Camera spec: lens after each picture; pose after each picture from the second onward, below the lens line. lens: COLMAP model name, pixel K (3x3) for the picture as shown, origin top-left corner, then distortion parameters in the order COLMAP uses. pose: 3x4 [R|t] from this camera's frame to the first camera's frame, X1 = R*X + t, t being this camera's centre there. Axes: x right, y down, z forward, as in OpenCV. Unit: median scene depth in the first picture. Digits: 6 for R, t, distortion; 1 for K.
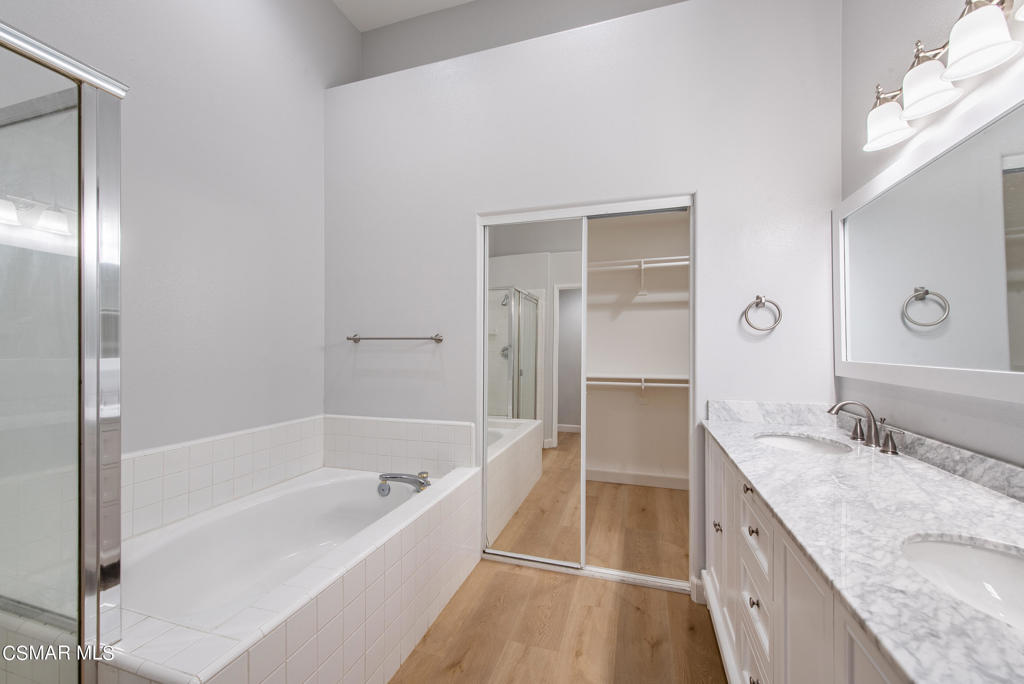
lens RADIAL K [[404.5, 0, 512.0], [0, 404.5, 342.0], [0, 0, 1]] dist [-0.000253, -0.000627]
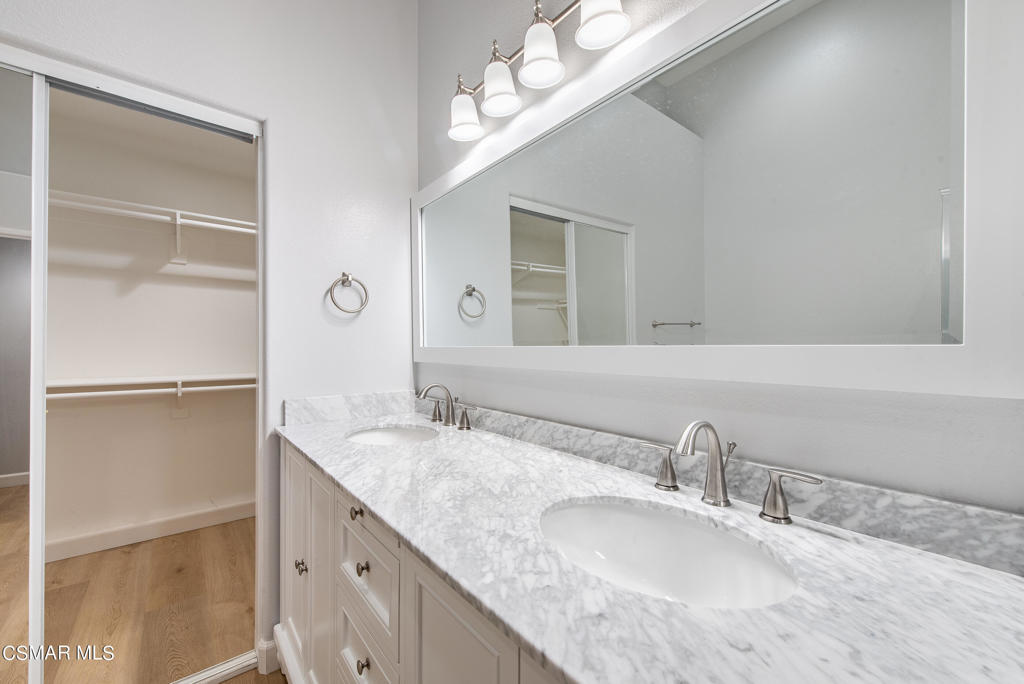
lens RADIAL K [[406.2, 0, 515.5], [0, 406.2, 350.6], [0, 0, 1]] dist [0.008664, -0.000400]
pose [[0.541564, -0.005959, 0.840639, 0.093873], [-0.009634, 0.999865, 0.013294, 0.045438], [-0.840605, -0.015298, 0.541433, 0.271536]]
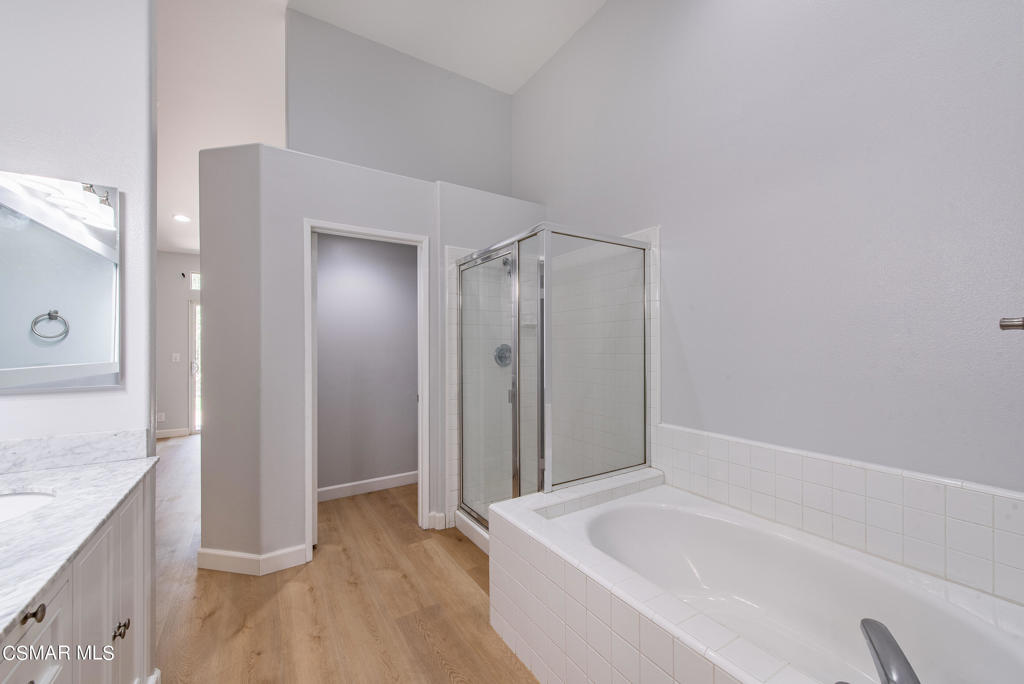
lens RADIAL K [[399.0, 0, 512.0], [0, 399.0, 342.0], [0, 0, 1]] dist [0.008248, -0.000121]
pose [[-0.648295, -0.002206, -0.761386, 0.419972], [0.010144, 0.999882, -0.011534, 0.000967], [0.761322, -0.015201, -0.648196, 1.349119]]
